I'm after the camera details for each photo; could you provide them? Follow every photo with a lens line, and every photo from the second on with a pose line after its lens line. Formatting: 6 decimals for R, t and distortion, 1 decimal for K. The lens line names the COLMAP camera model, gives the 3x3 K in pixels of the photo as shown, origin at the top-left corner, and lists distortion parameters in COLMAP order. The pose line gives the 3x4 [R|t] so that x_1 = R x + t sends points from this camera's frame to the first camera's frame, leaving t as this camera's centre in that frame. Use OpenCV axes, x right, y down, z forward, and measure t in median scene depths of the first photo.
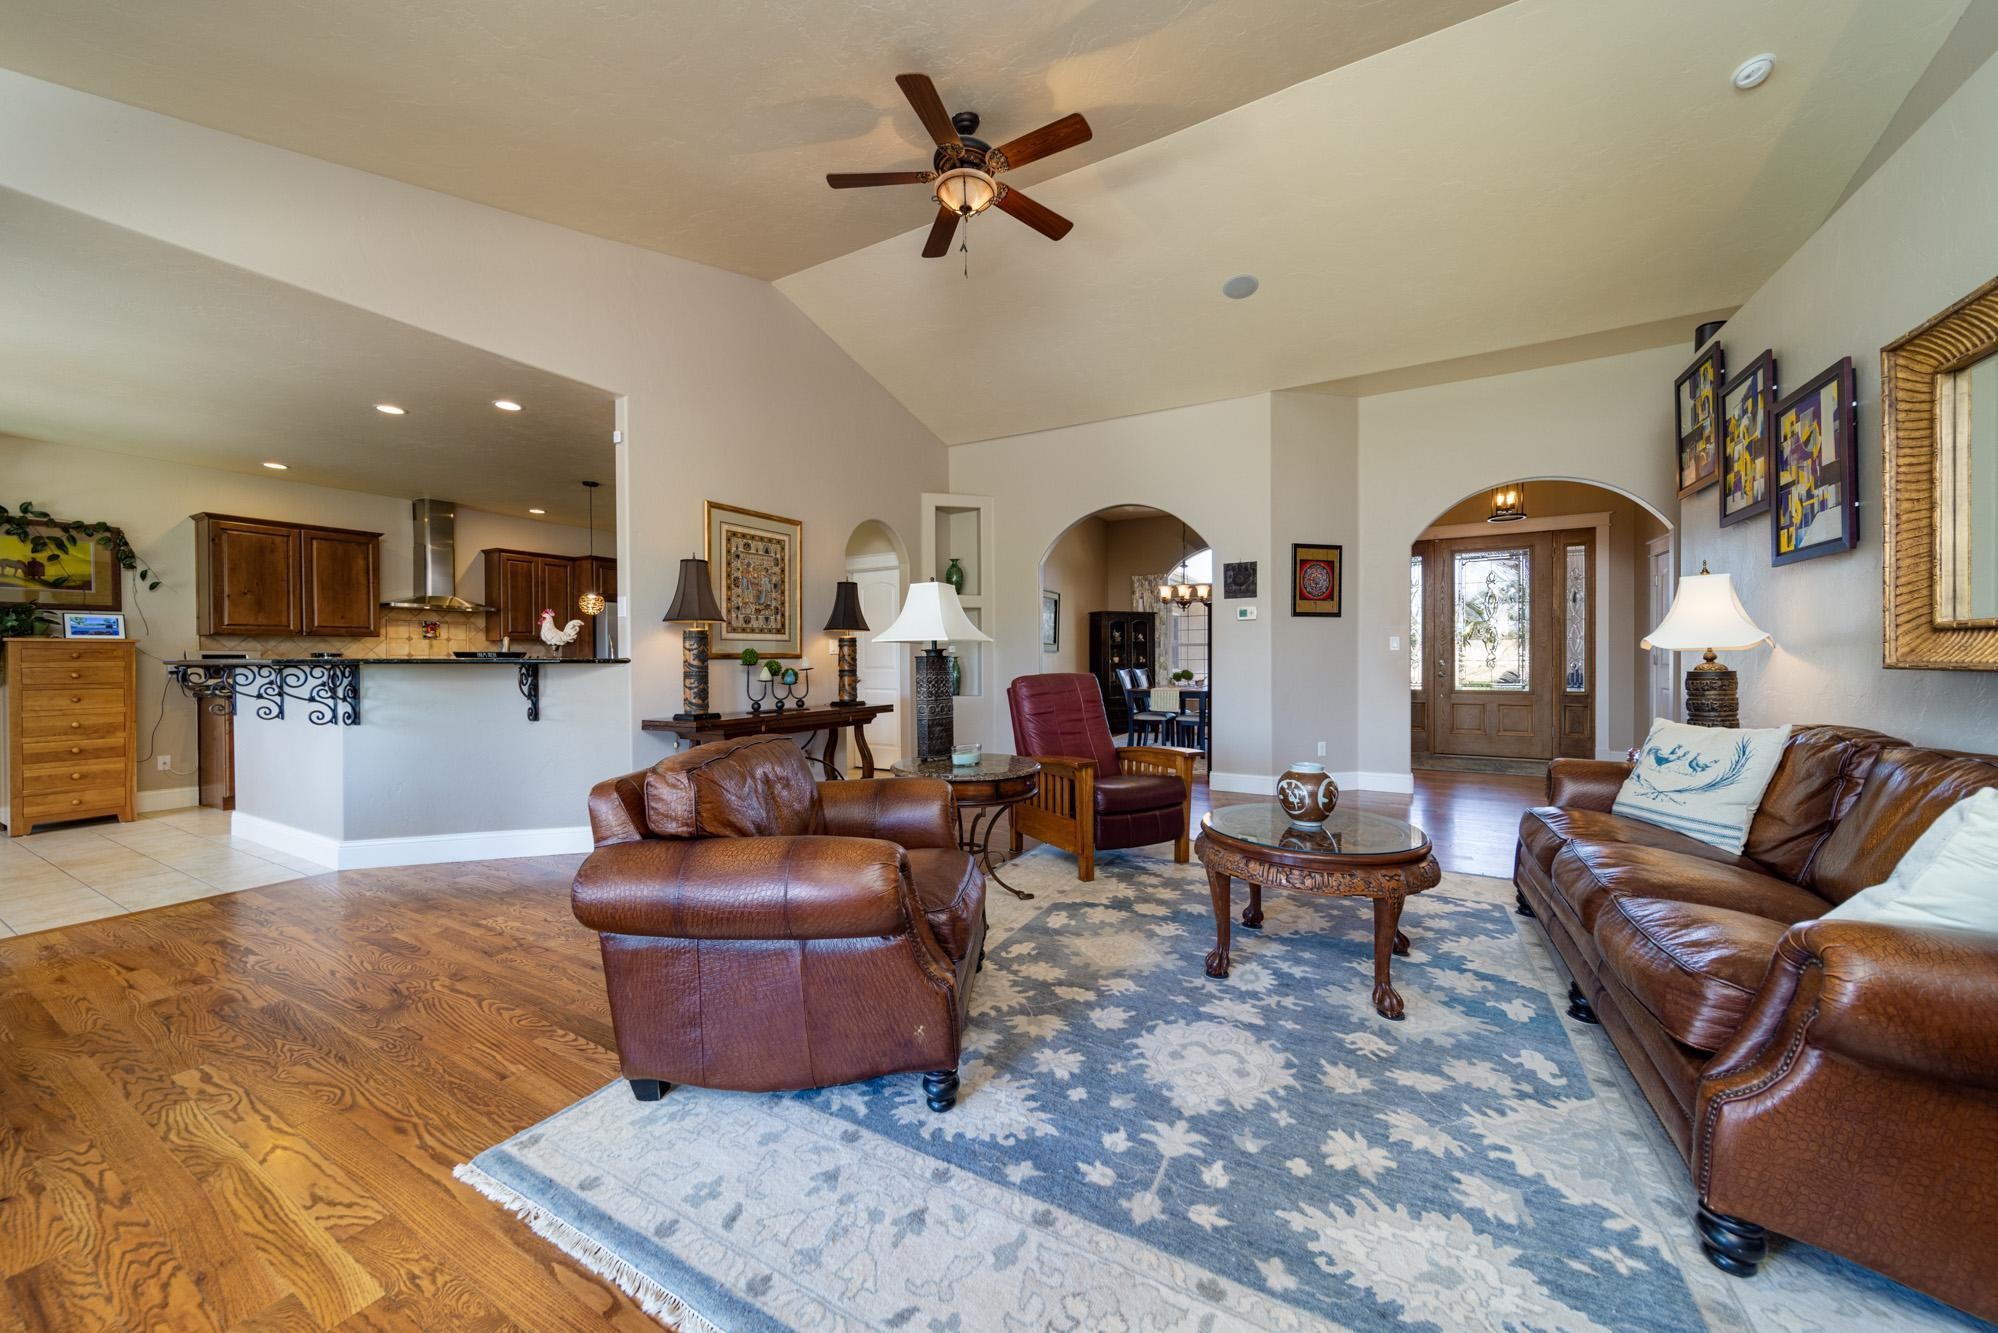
lens RADIAL K [[703.0, 0, 994.8], [0, 703.0, 667.6], [0, 0, 1]] dist [0.002584, 0.000393]
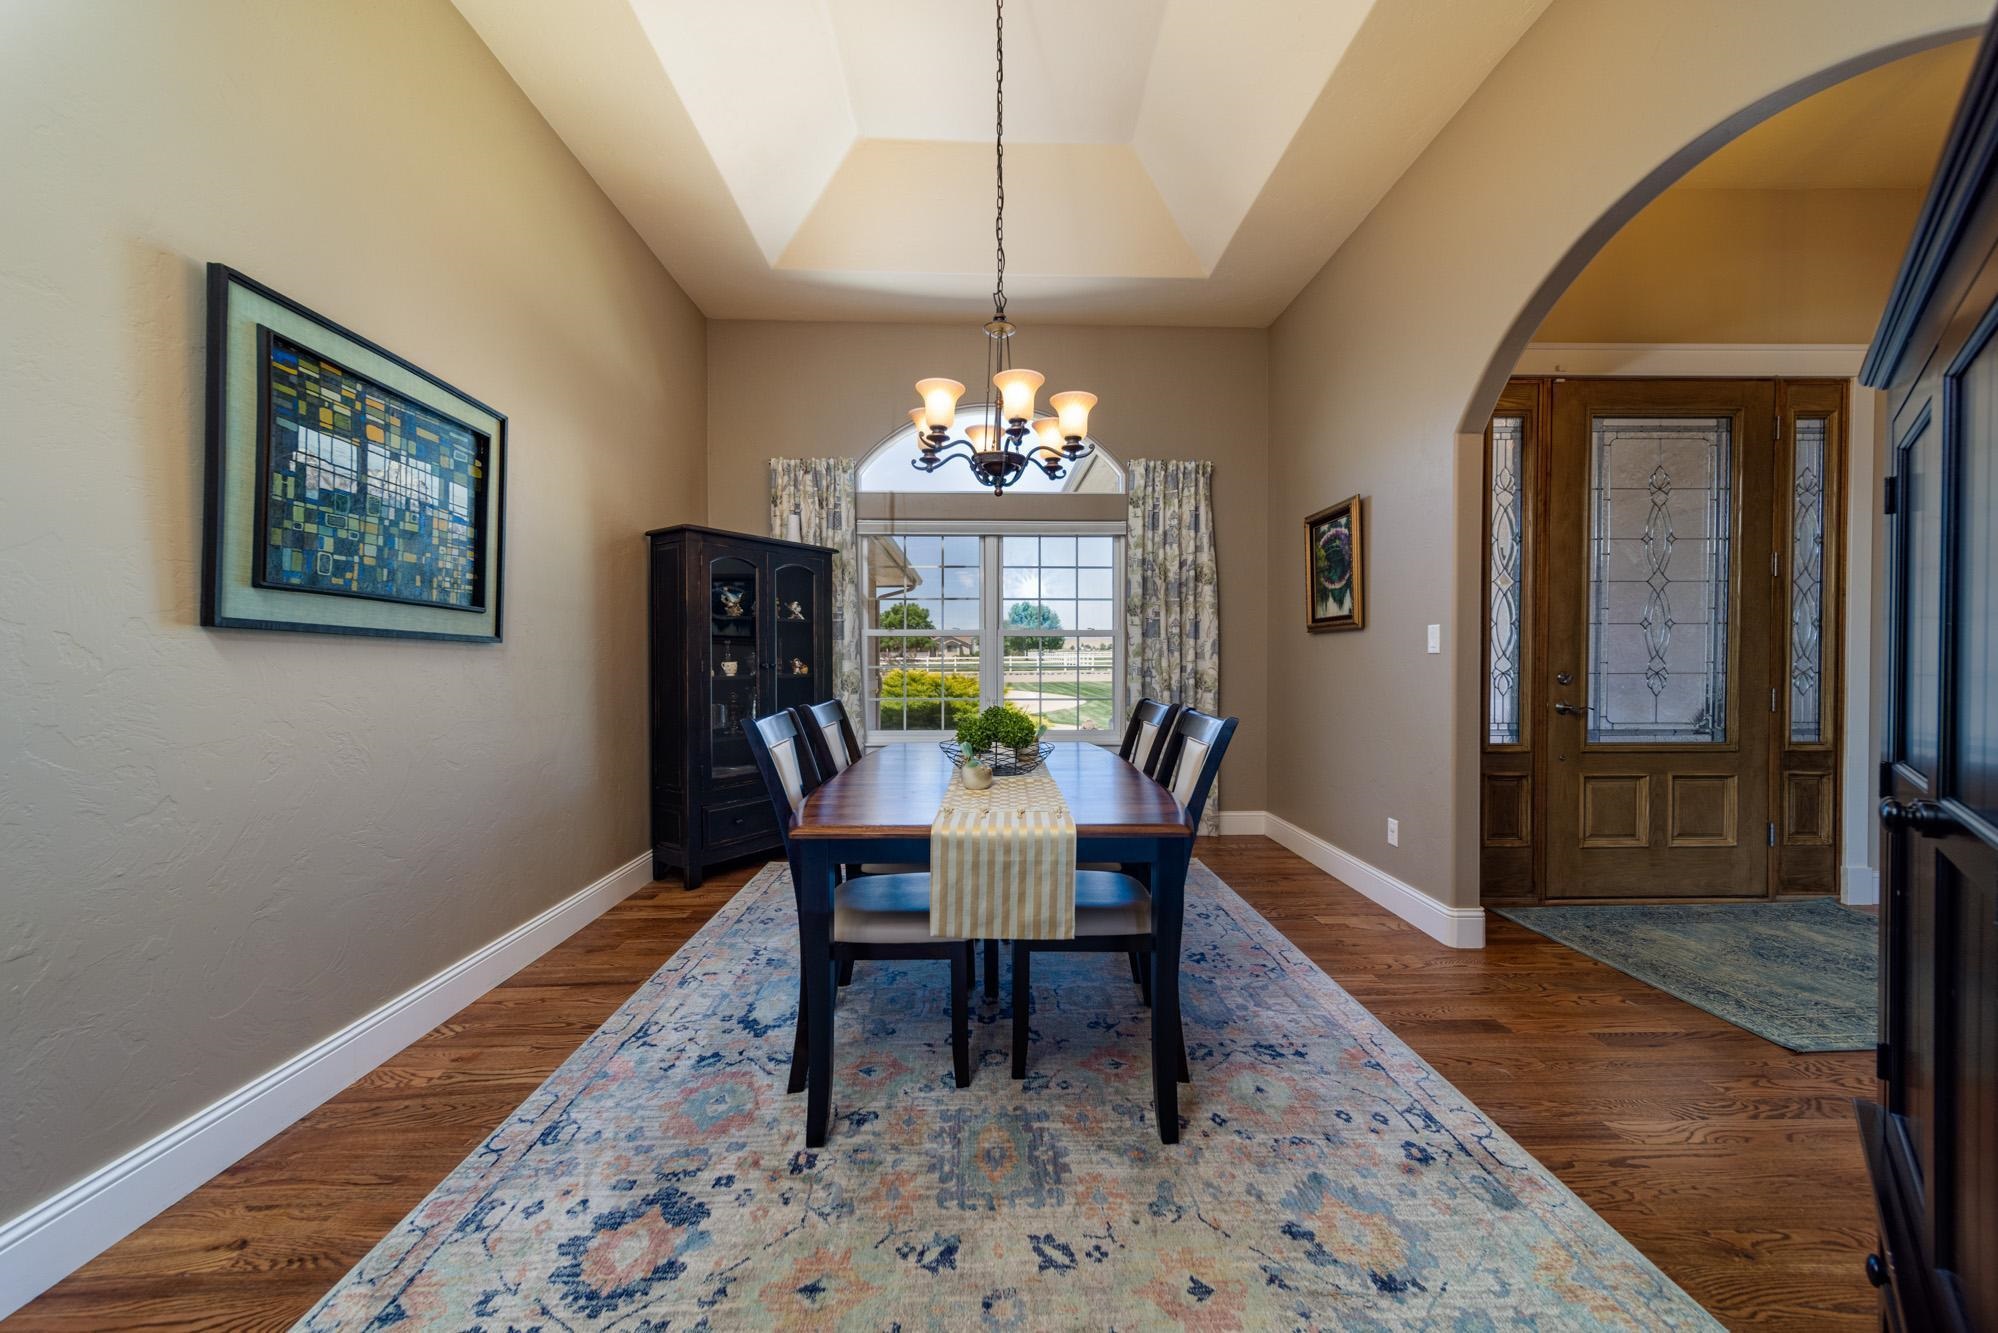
lens RADIAL K [[703.0, 0, 1002.6], [0, 703.0, 661.8], [0, 0, 1]] dist [0.002584, 0.000393]
pose [[0.848491, 0.003487, 0.529198, 0.312796], [0.001733, 0.999955, -0.009369, -0.032994], [-0.529206, 0.008866, 0.848447, 1.931542]]
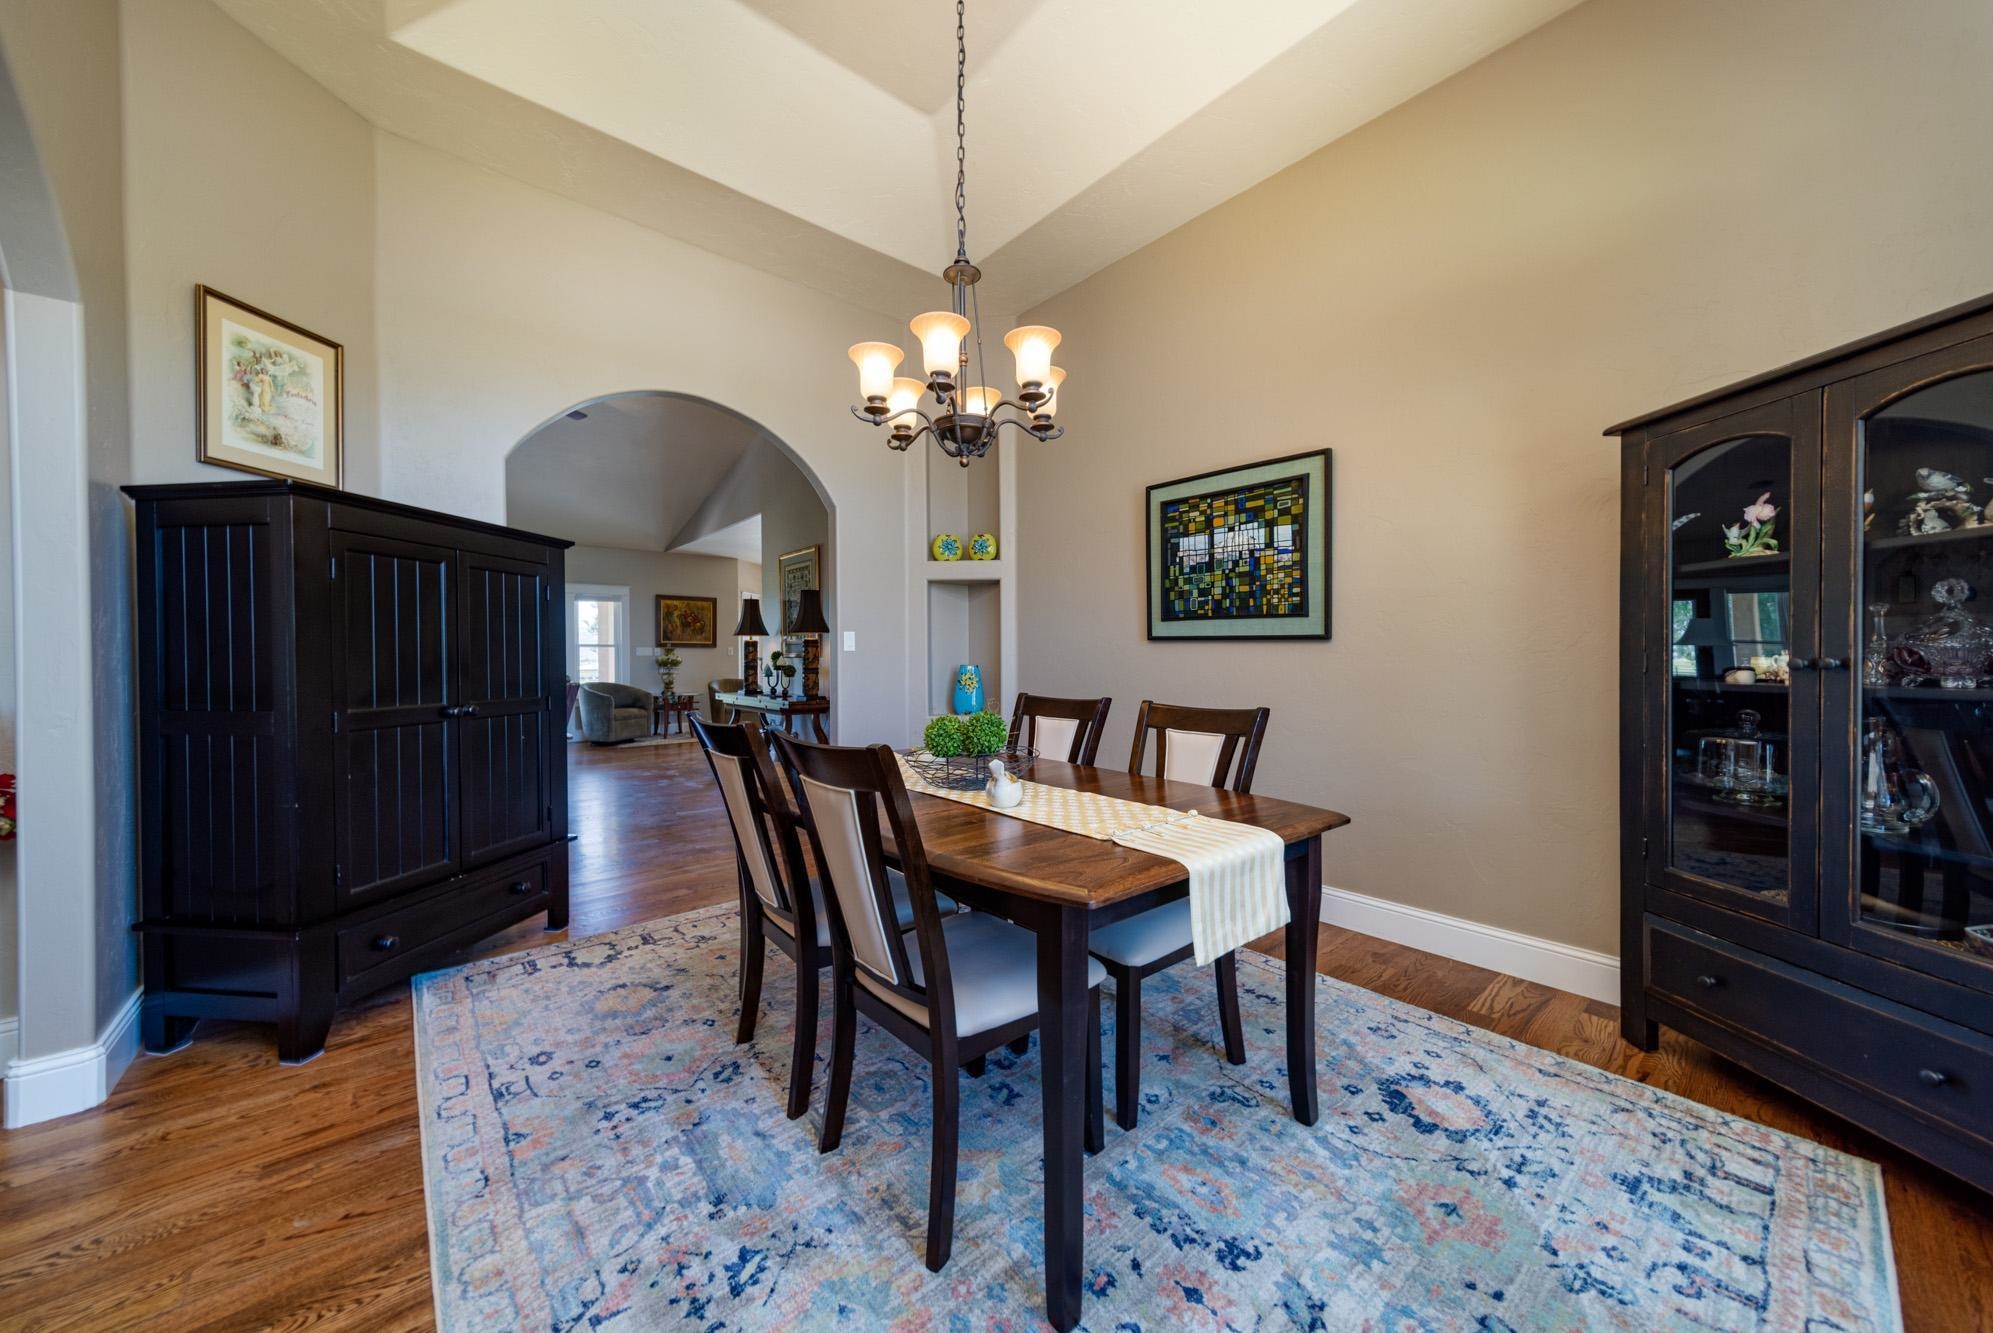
lens RADIAL K [[701.3, 0, 998.9], [0, 701.3, 666.1], [0, 0, 1]] dist [0.002584, 0.000393]
pose [[-0.336111, 0.019670, -0.941617, 1.224733], [-0.006453, 0.999710, 0.023187, -0.044807], [0.941800, 0.013870, -0.335887, 2.742921]]
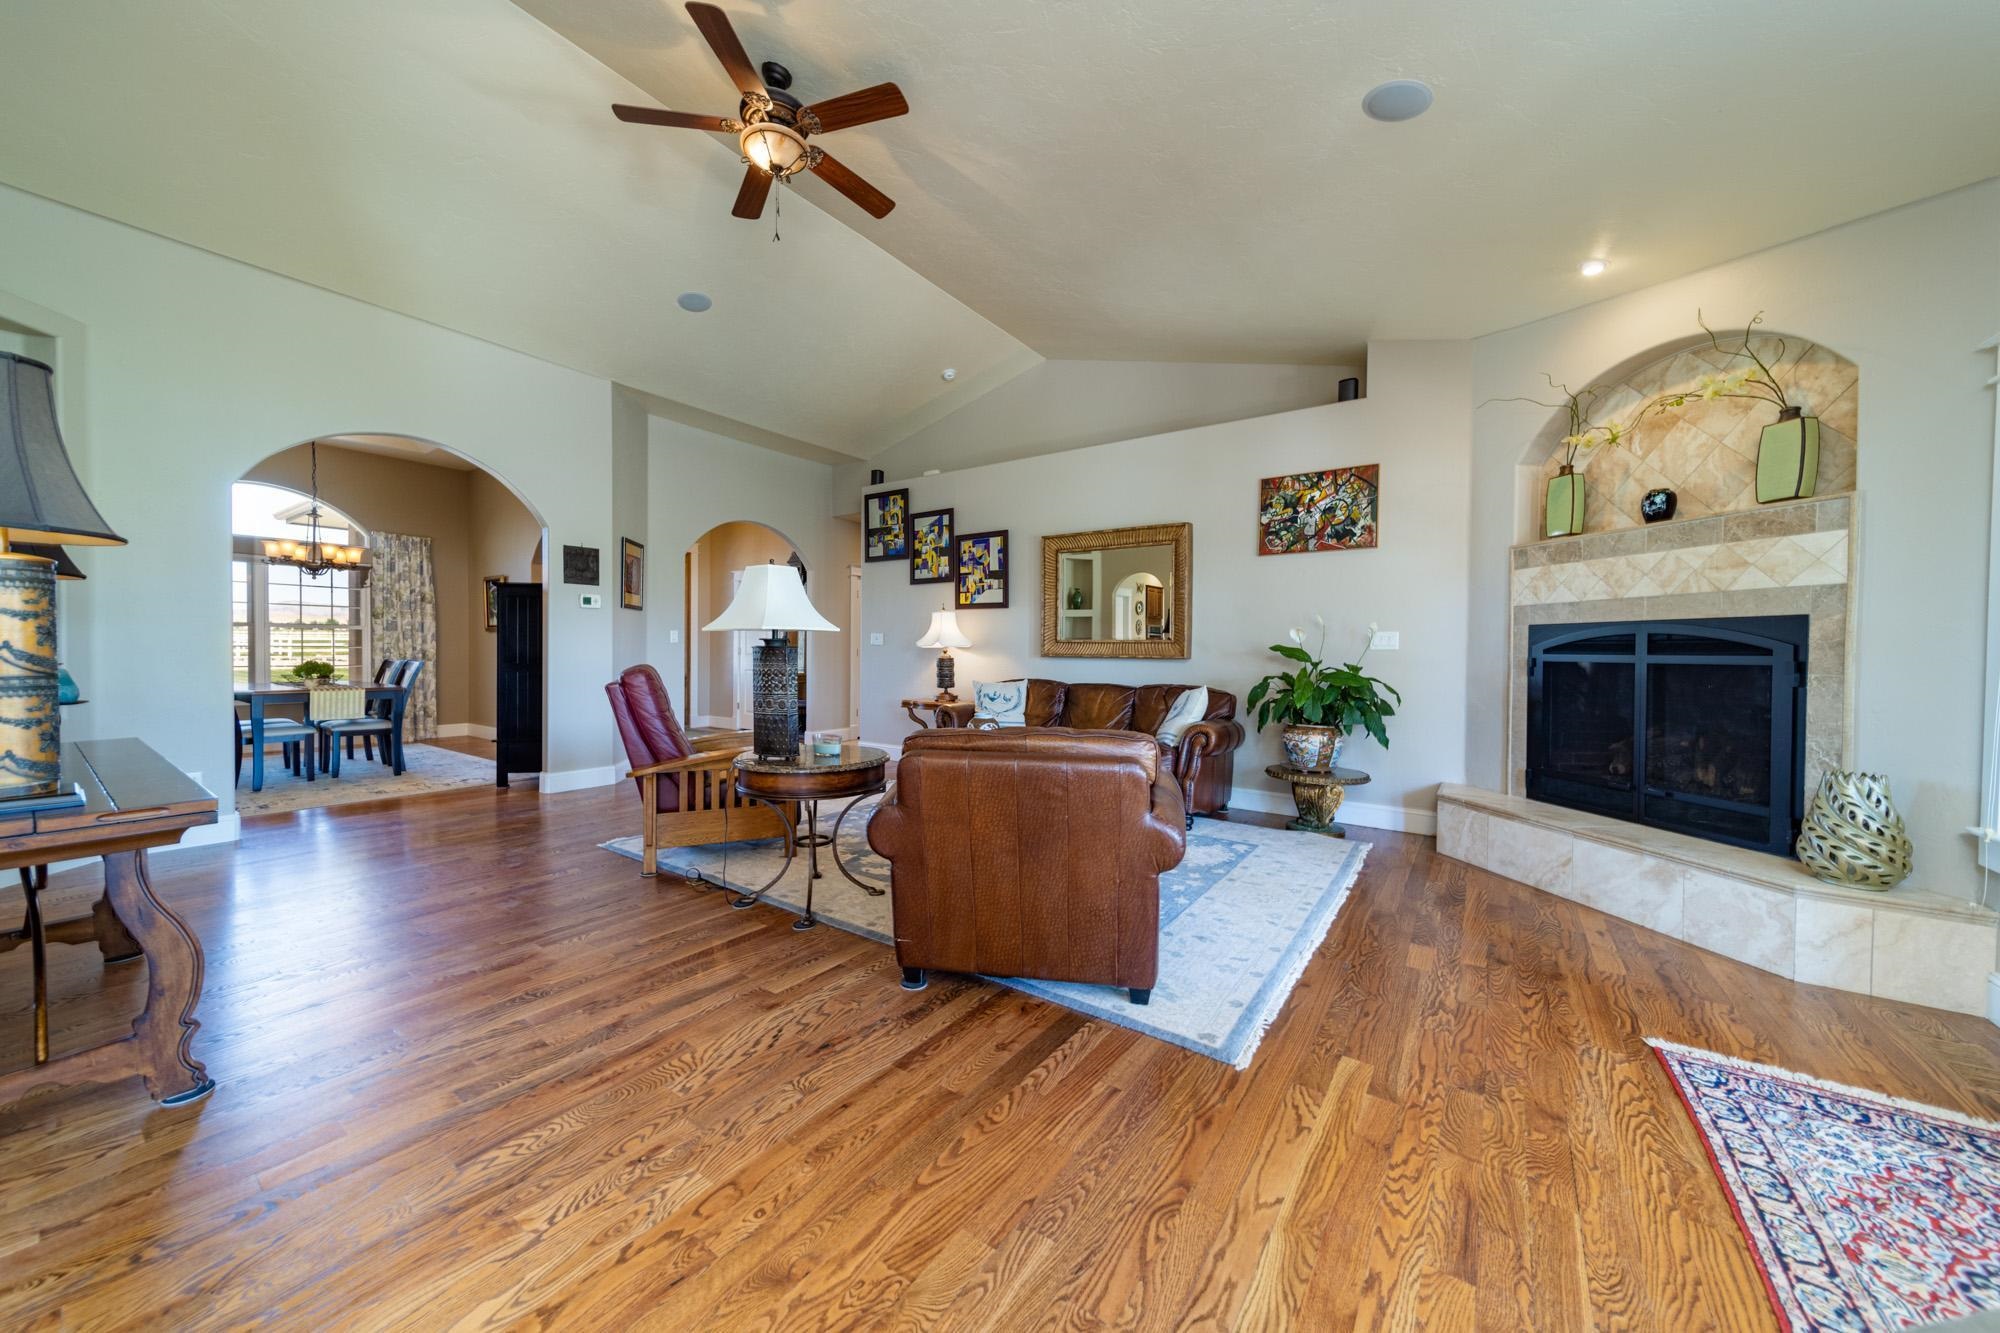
lens RADIAL K [[703.7, 0, 994.2], [0, 703.7, 661.3], [0, 0, 1]] dist [0.002584, 0.000393]
pose [[0.101678, -0.009896, 0.994768, -0.939839], [0.003334, 0.999948, 0.009606, -0.004095], [-0.994812, 0.002340, 0.101706, 0.606195]]
